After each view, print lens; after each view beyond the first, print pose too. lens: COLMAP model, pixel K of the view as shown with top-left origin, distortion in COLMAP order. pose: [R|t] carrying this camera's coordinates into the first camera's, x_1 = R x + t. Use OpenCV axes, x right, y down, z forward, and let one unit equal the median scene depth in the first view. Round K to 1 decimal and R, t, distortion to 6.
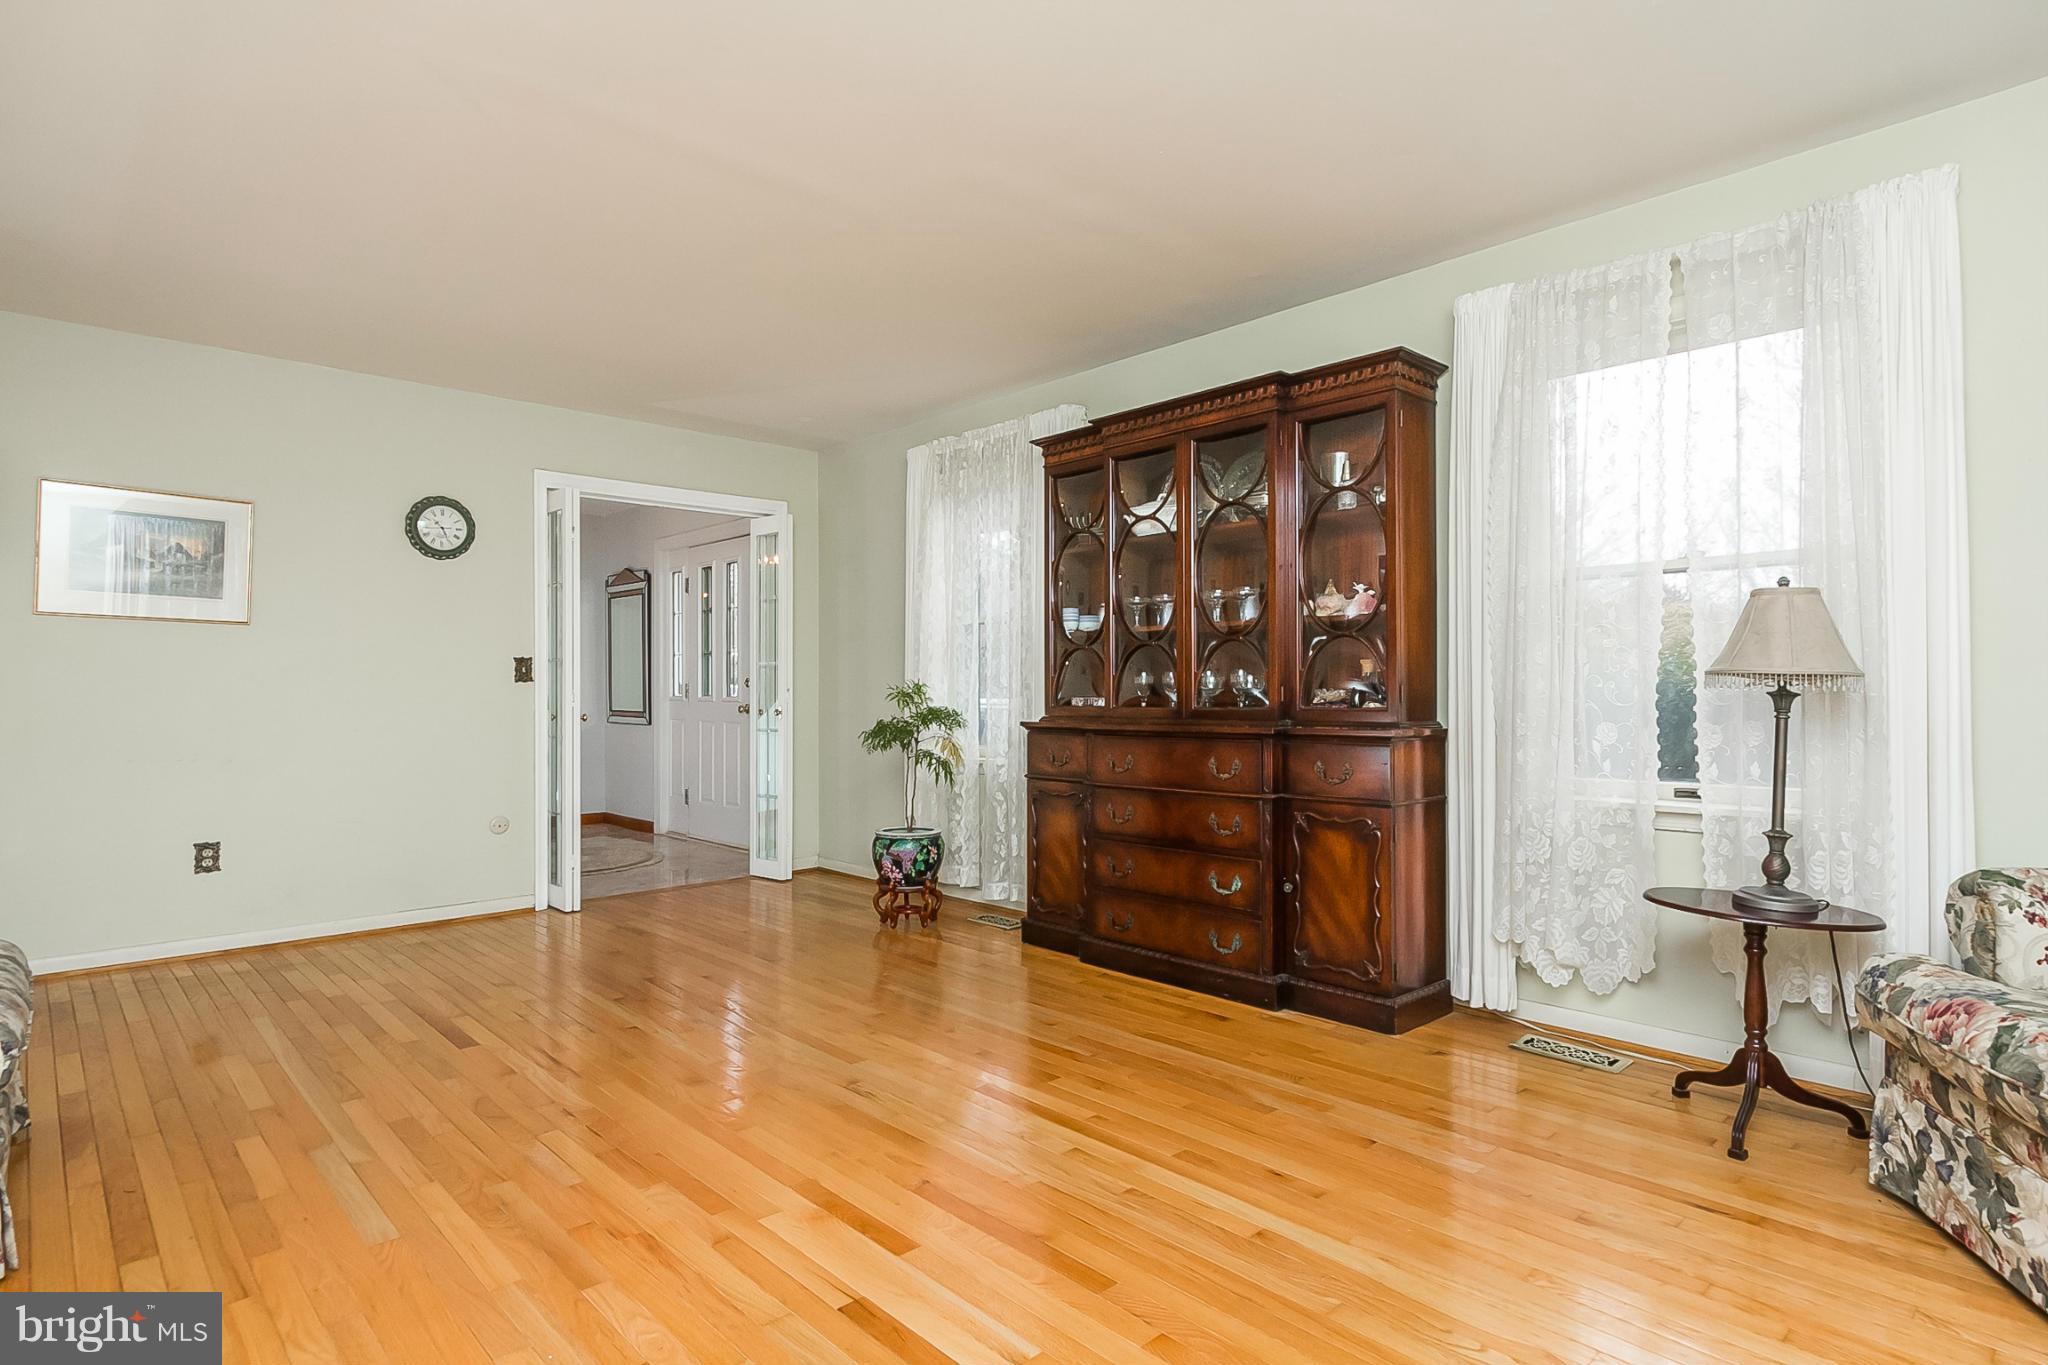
lens RADIAL K [[1086.0, 0, 1040.5], [0, 1086.0, 680.1], [0, 0, 1]] dist [0.030792, 0.000105]
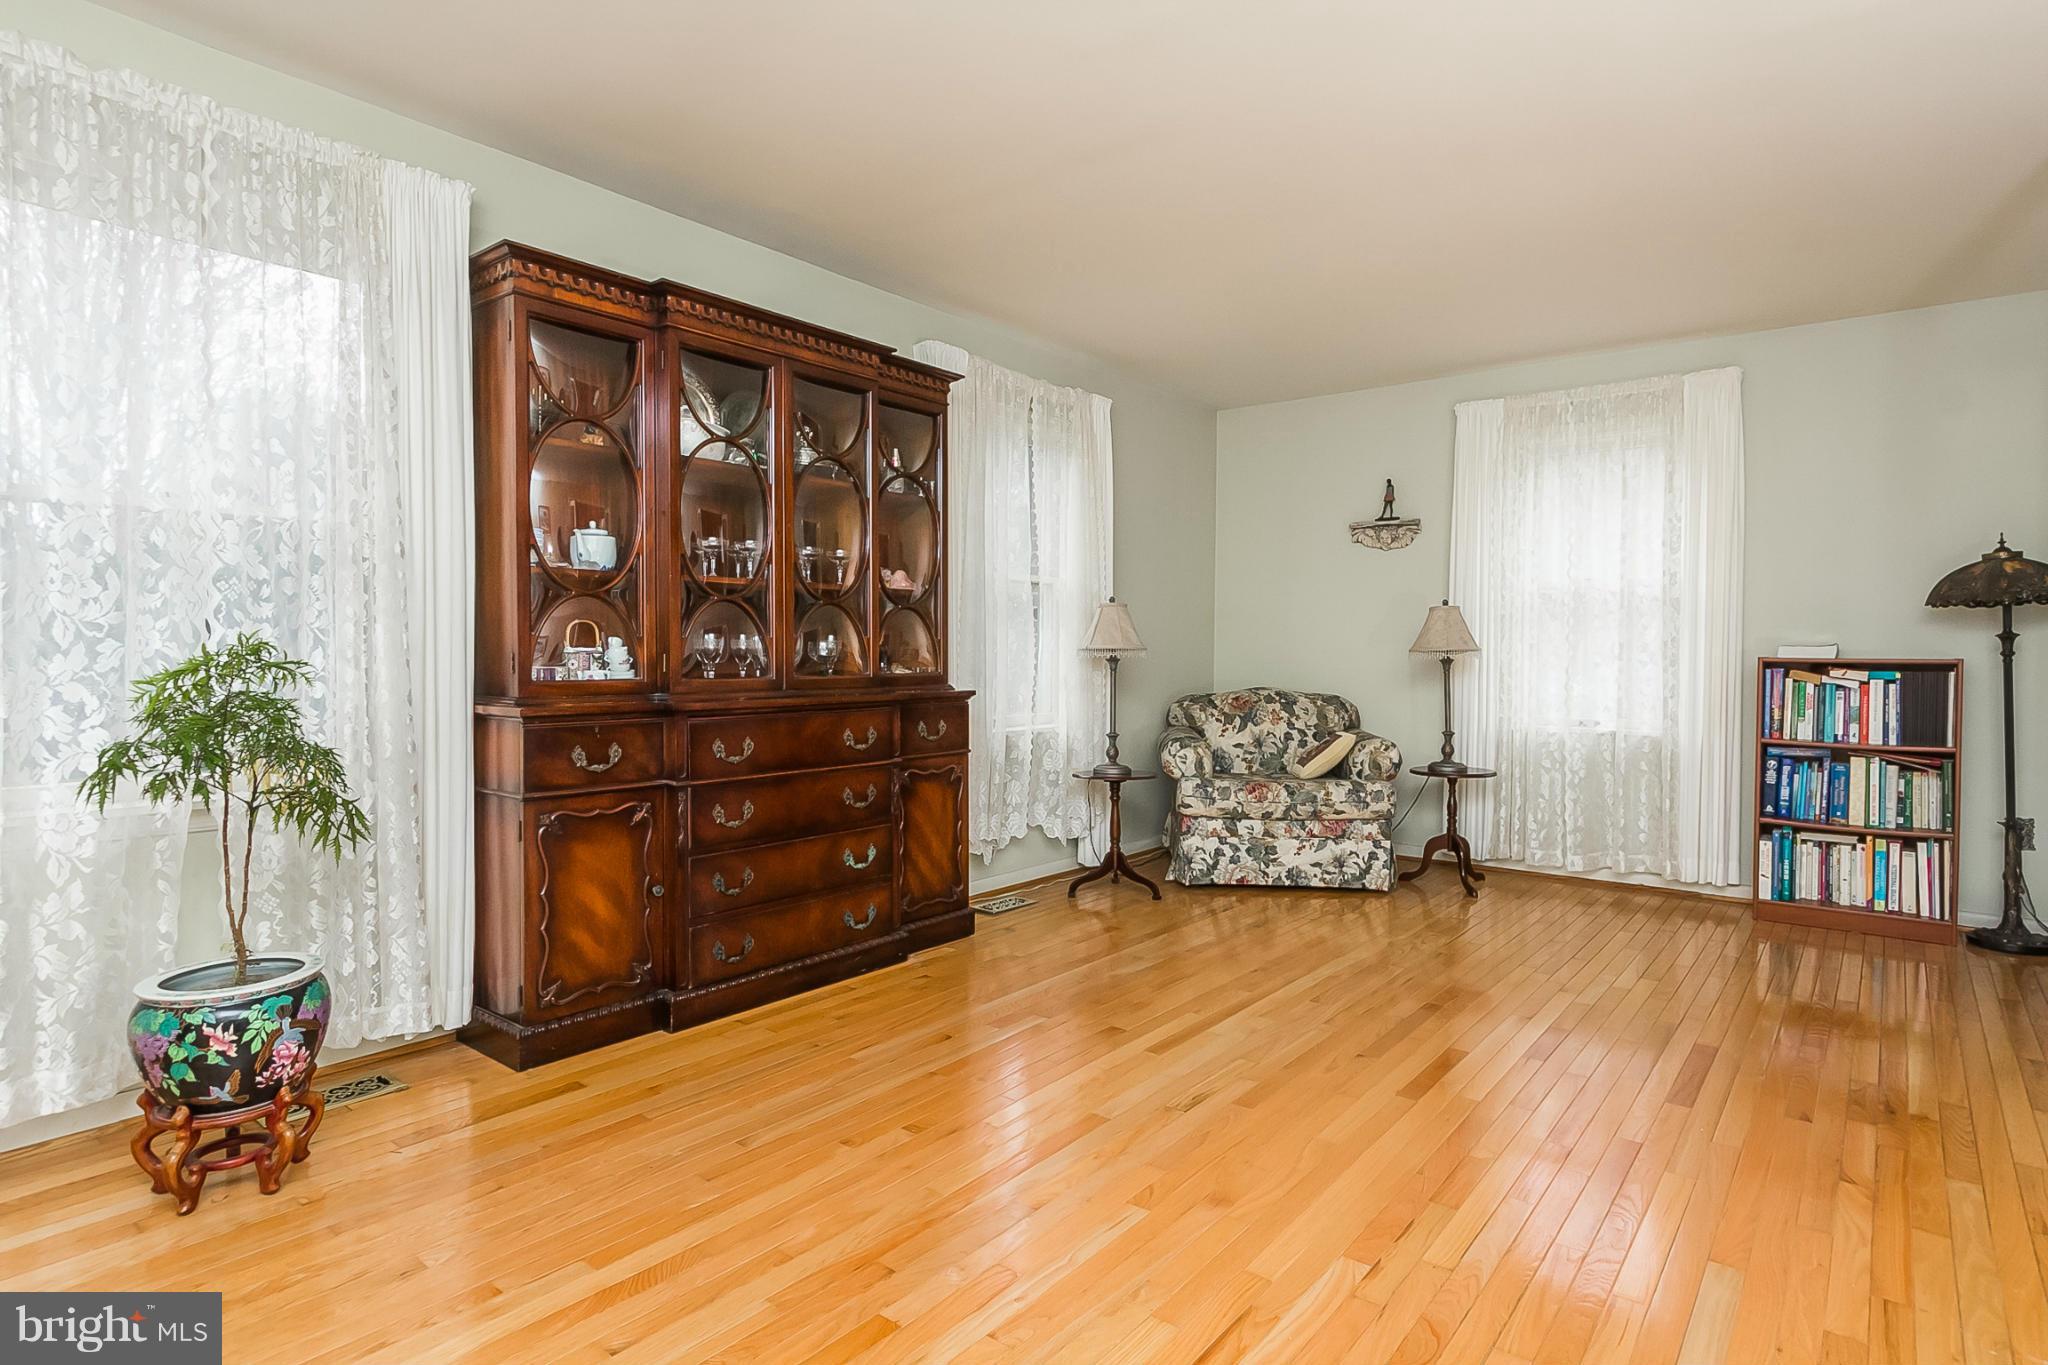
lens RADIAL K [[1086.0, 0, 1040.5], [0, 1086.0, 680.1], [0, 0, 1]] dist [0.030792, 0.000105]
pose [[-0.147503, -0.021428, 0.988829, -0.863762], [-0.012032, 0.999730, 0.019869, 0.009004], [-0.988988, -0.008967, -0.147721, 1.053626]]
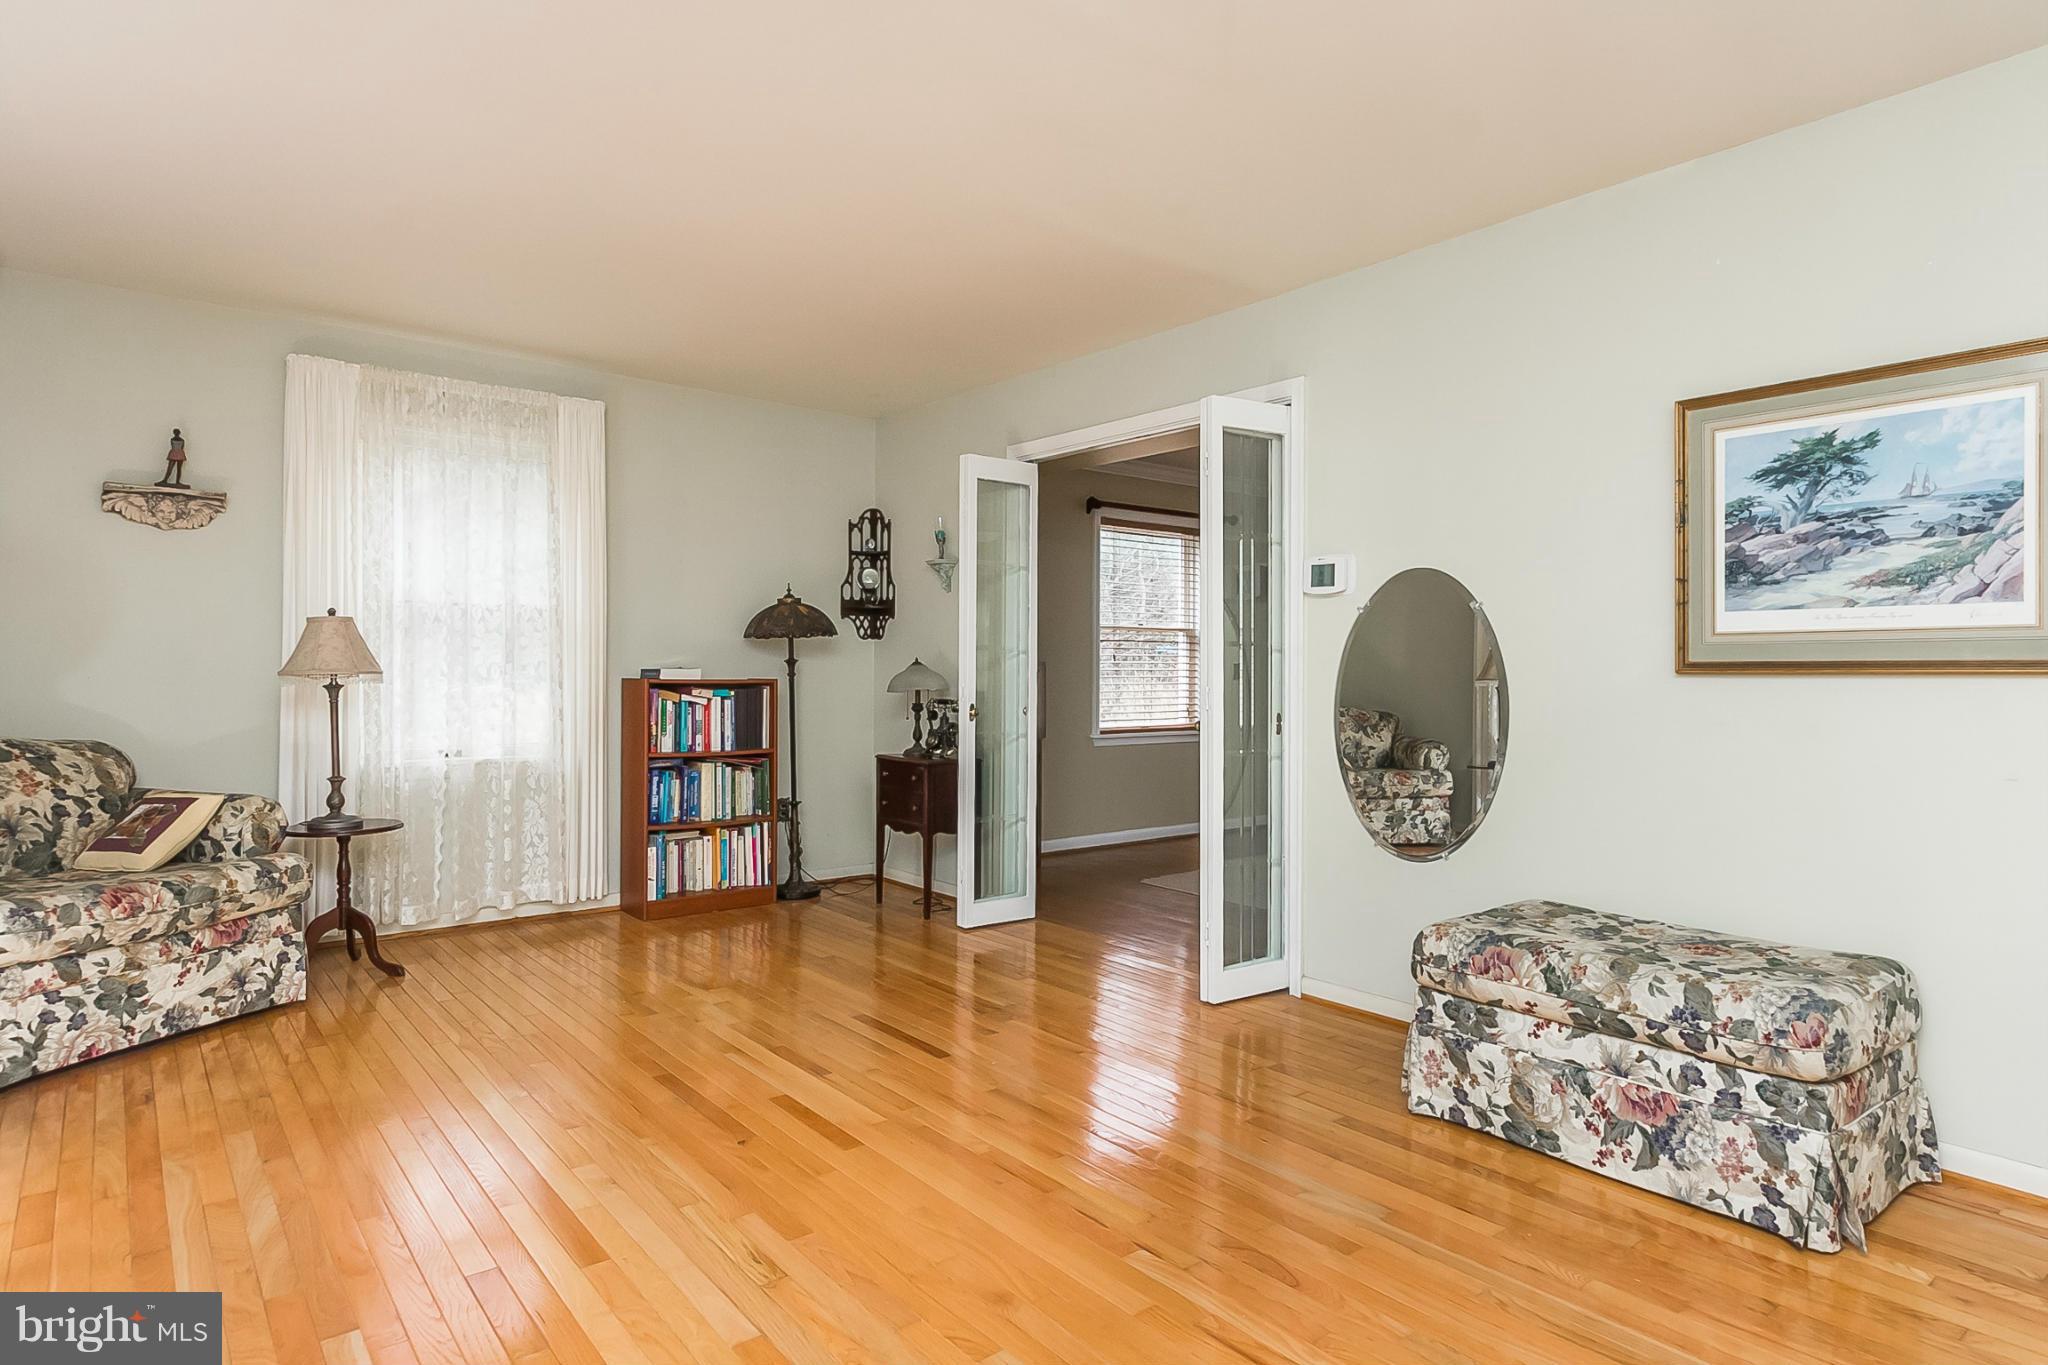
lens RADIAL K [[1140.8, 0, 1071.4], [0, 1140.8, 679.9], [0, 0, 1]] dist [-0.000886, -0.001252]
pose [[-0.998476, 0.000799, 0.055177, -0.339482], [0.000850, 0.999999, 0.000904, -0.001531], [-0.055177, 0.000950, -0.998476, 1.440090]]
